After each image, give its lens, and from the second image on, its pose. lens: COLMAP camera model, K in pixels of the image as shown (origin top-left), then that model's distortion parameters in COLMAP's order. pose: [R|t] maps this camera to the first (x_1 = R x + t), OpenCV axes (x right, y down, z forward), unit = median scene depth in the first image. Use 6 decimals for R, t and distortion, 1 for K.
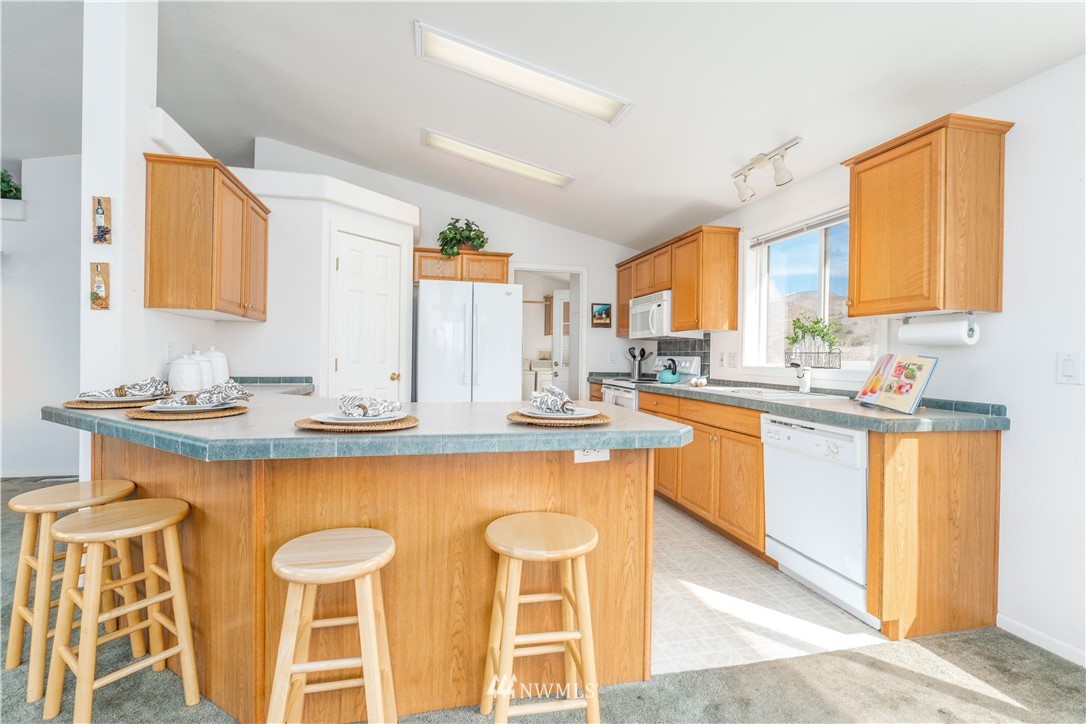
lens RADIAL K [[493.7, 0, 536.2], [0, 493.7, 356.6], [0, 0, 1]] dist [-0.000821, -0.000679]
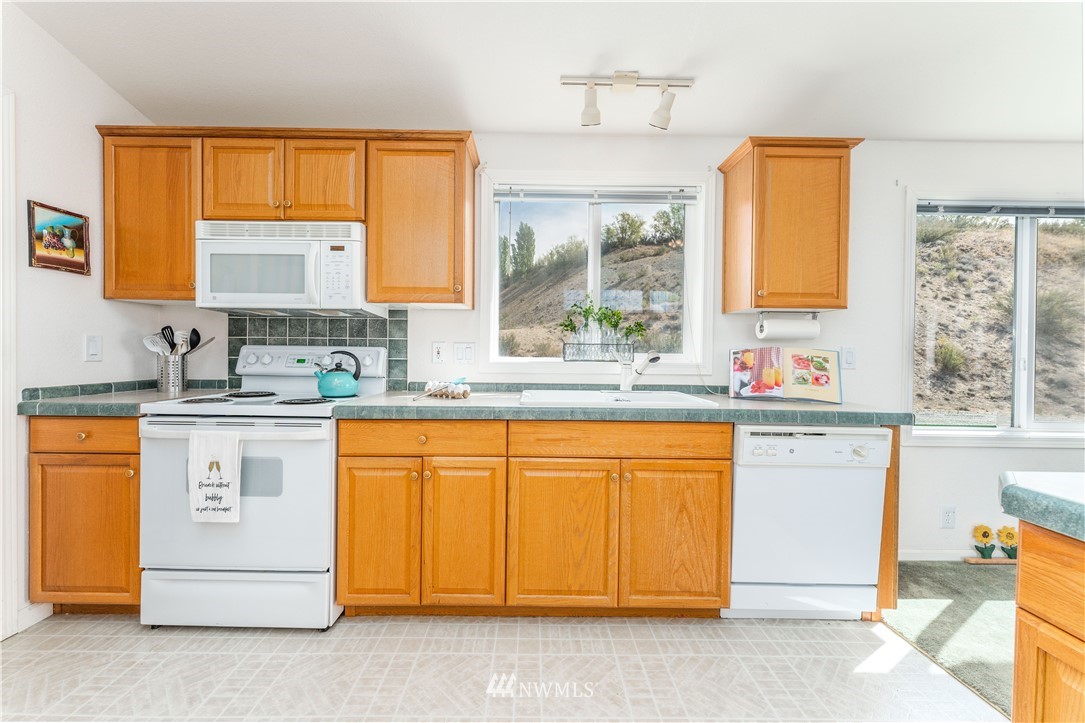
lens RADIAL K [[434.3, 0, 539.6], [0, 434.3, 356.1], [0, 0, 1]] dist [-0.000569, -0.000135]
pose [[0.221075, -0.022275, 0.975002, -0.166414], [-0.006107, 0.999688, 0.024224, -0.003119], [-0.975238, -0.011310, 0.220870, 0.768096]]
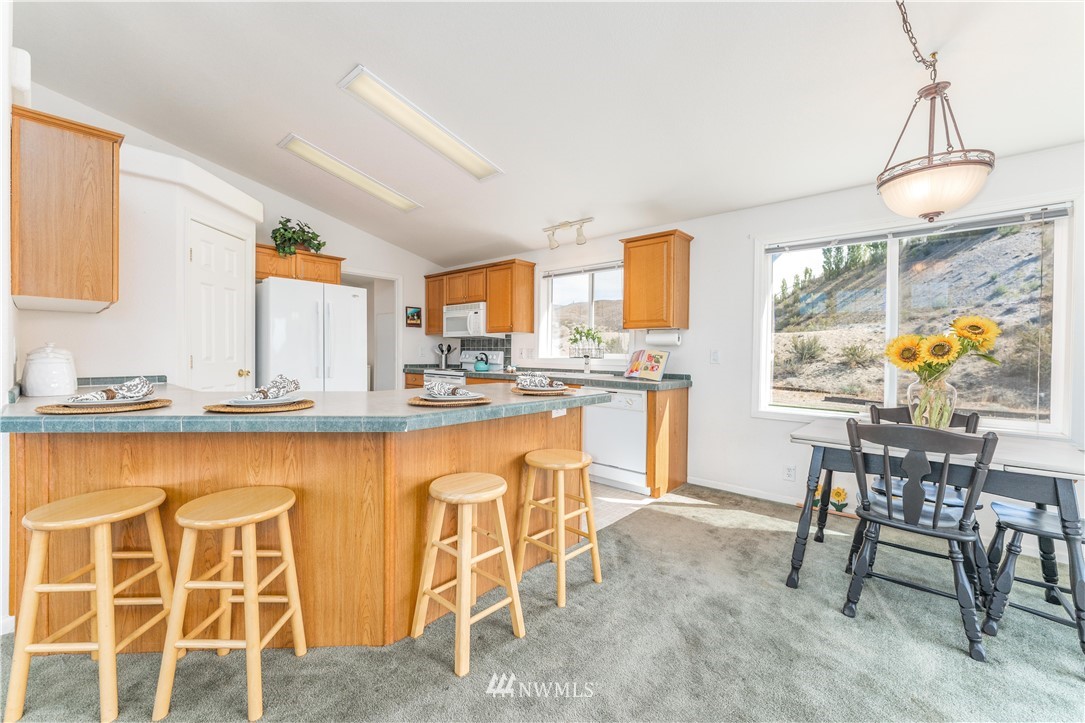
lens RADIAL K [[434.3, 0, 539.6], [0, 434.3, 356.1], [0, 0, 1]] dist [-0.000569, -0.000135]
pose [[0.814058, -0.011065, 0.580678, -0.324052], [0.003134, 0.999888, 0.014660, -0.003780], [-0.580775, -0.010115, 0.814002, -0.056829]]
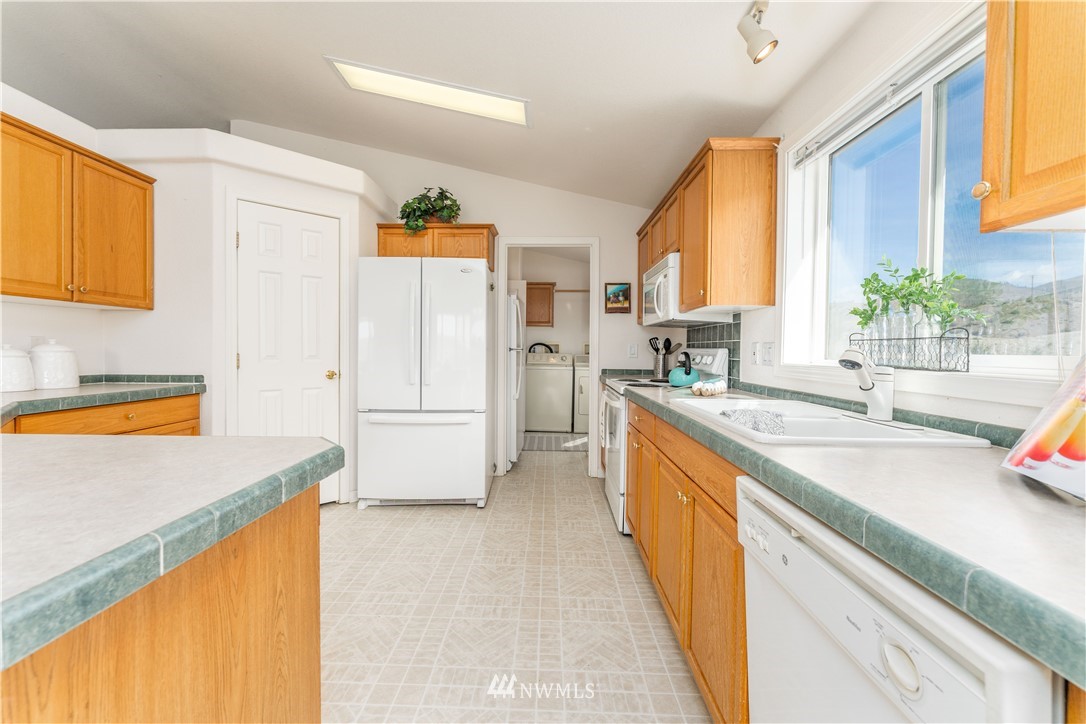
lens RADIAL K [[437.3, 0, 536.0], [0, 437.3, 358.6], [0, 0, 1]] dist [-0.001111, 0.000138]
pose [[0.967245, -0.000027, -0.253844, 0.253972], [0.004484, 0.999846, 0.016979, 0.002787], [0.253804, -0.017561, 0.967096, 0.387868]]
